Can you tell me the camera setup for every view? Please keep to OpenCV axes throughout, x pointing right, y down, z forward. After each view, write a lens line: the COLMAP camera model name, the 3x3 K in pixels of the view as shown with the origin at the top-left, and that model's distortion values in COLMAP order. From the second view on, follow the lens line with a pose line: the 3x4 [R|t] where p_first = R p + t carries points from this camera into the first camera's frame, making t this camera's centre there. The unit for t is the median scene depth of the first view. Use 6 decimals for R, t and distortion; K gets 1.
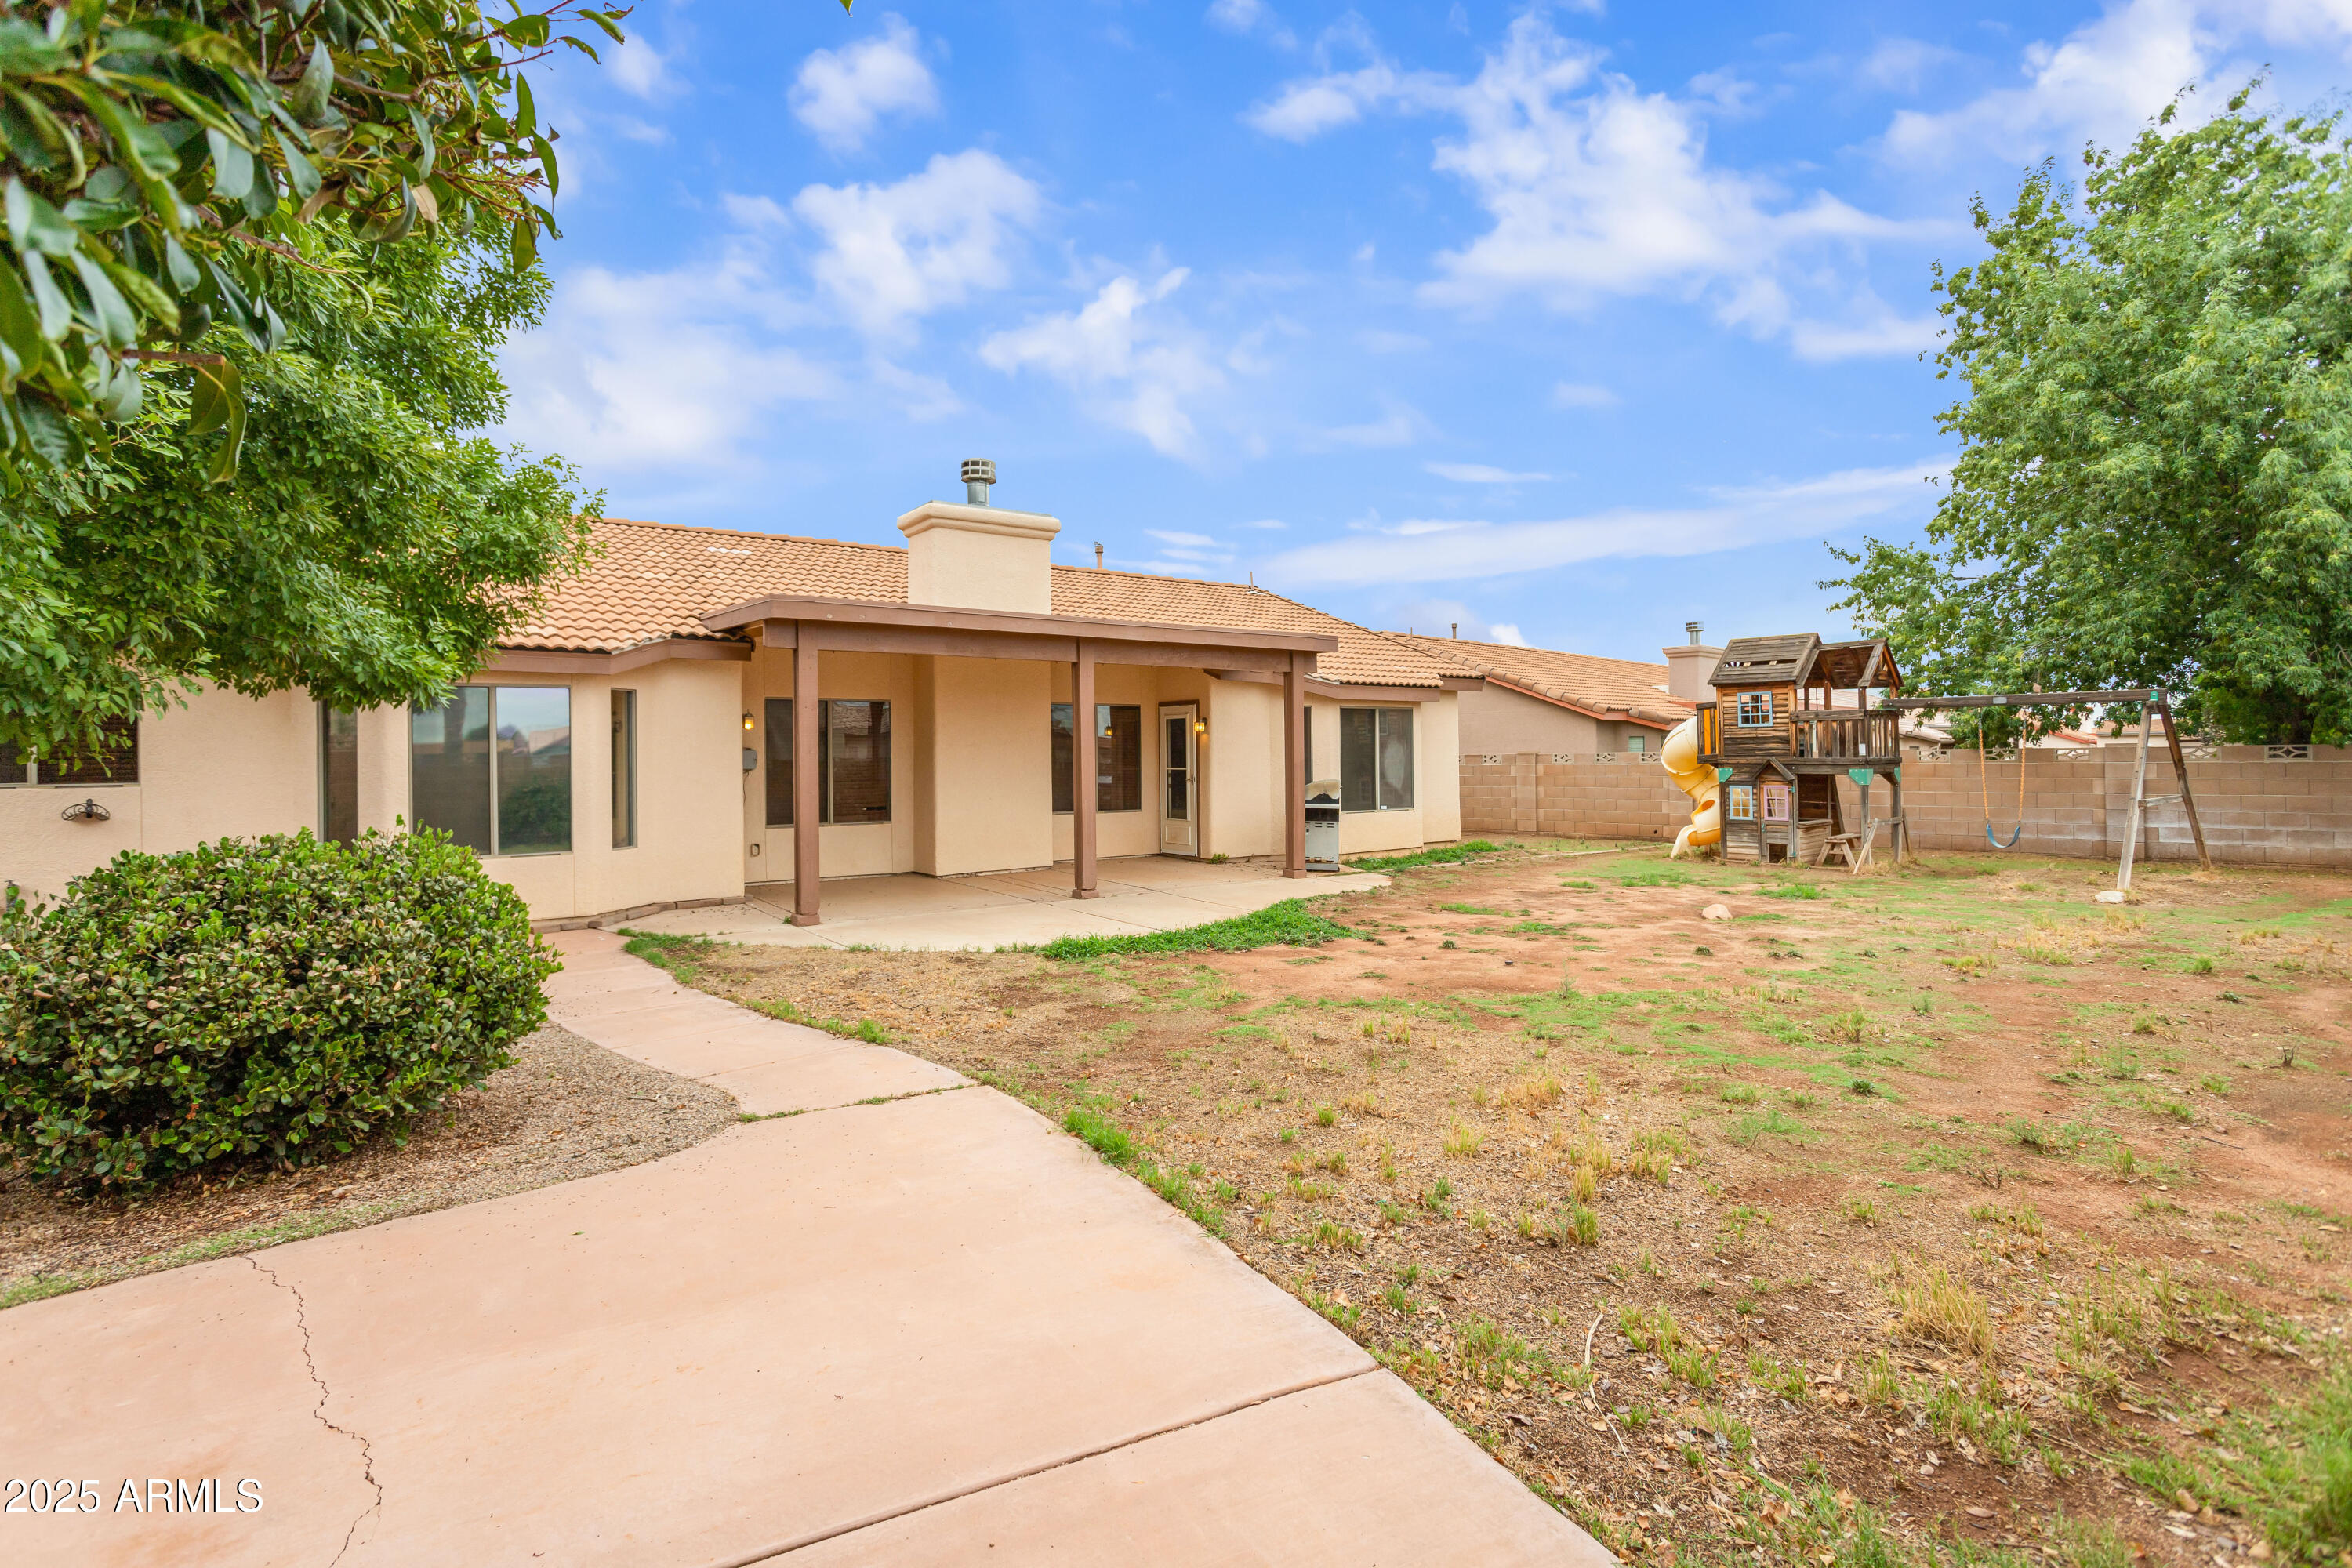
lens RADIAL K [[1155.0, 0, 1172.1], [0, 1155.0, 744.9], [0, 0, 1]] dist [0.001408, 0.000171]
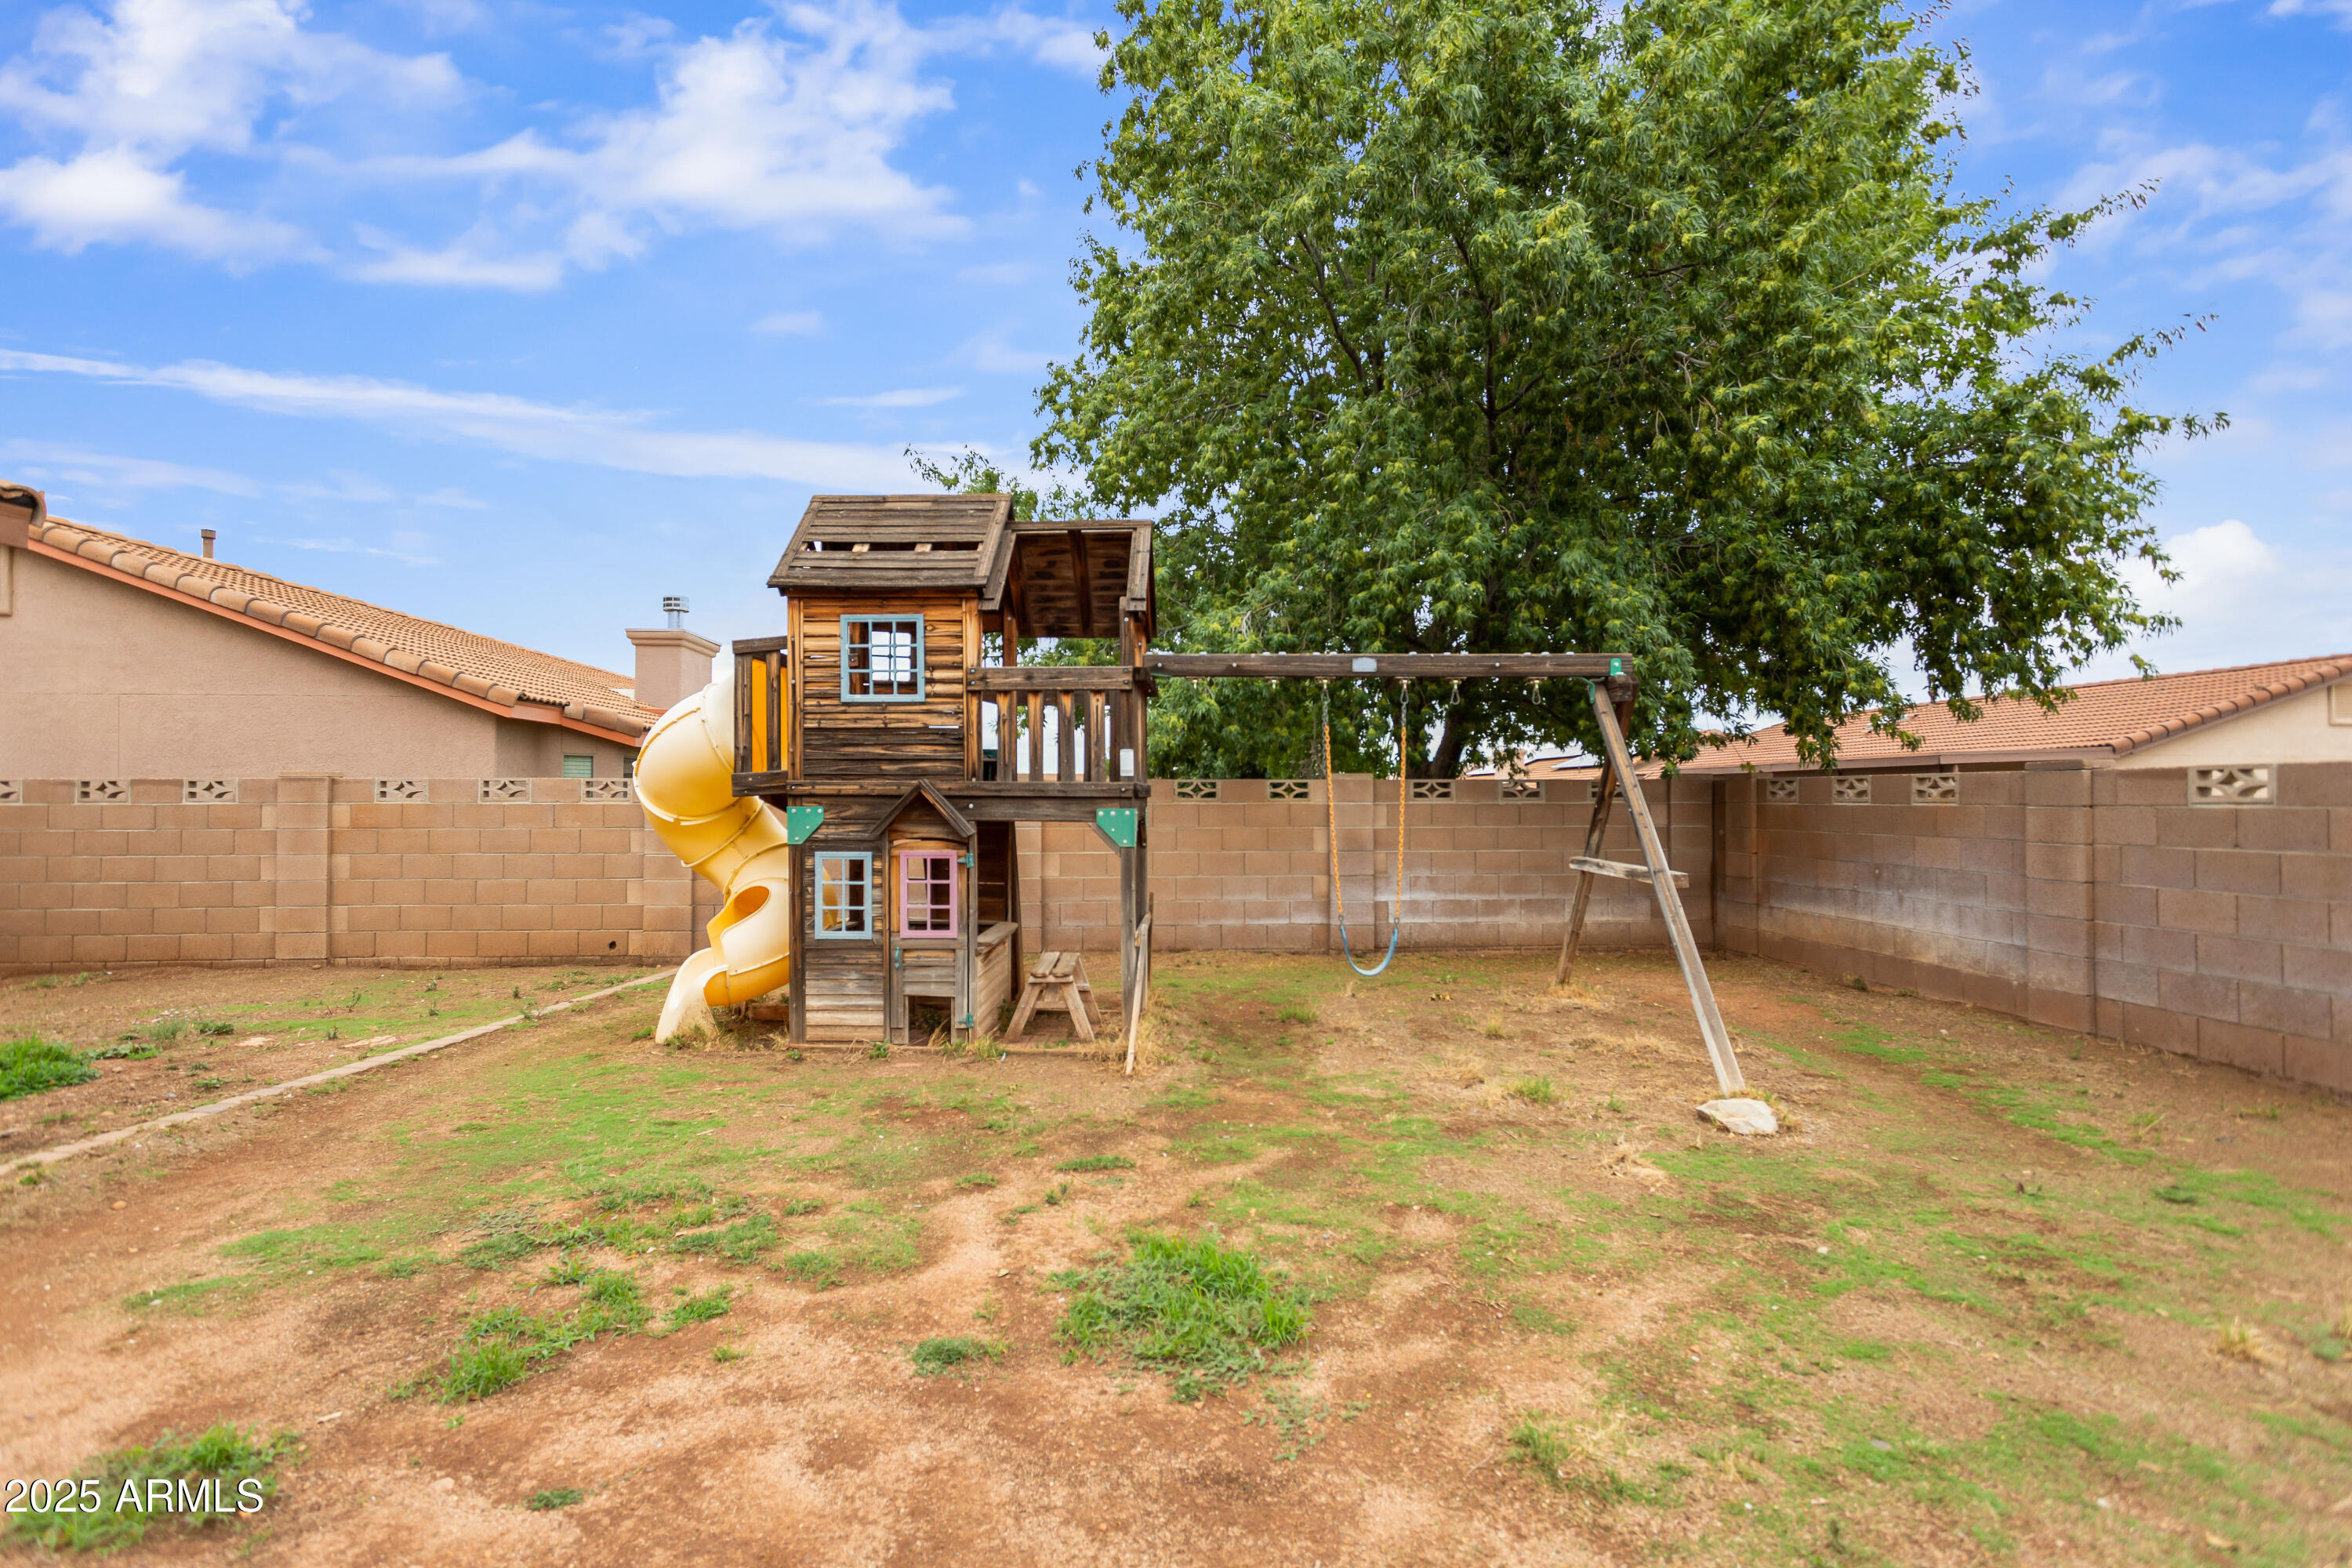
lens RADIAL K [[1172.7, 0, 1176.0], [0, 1172.7, 784.0], [0, 0, 1]] dist [0.002820, 0.000352]
pose [[0.661143, 0.022334, 0.749927, 0.264481], [-0.014015, 0.999750, -0.017418, 0.017478], [-0.750129, 0.001006, 0.661291, 0.644081]]
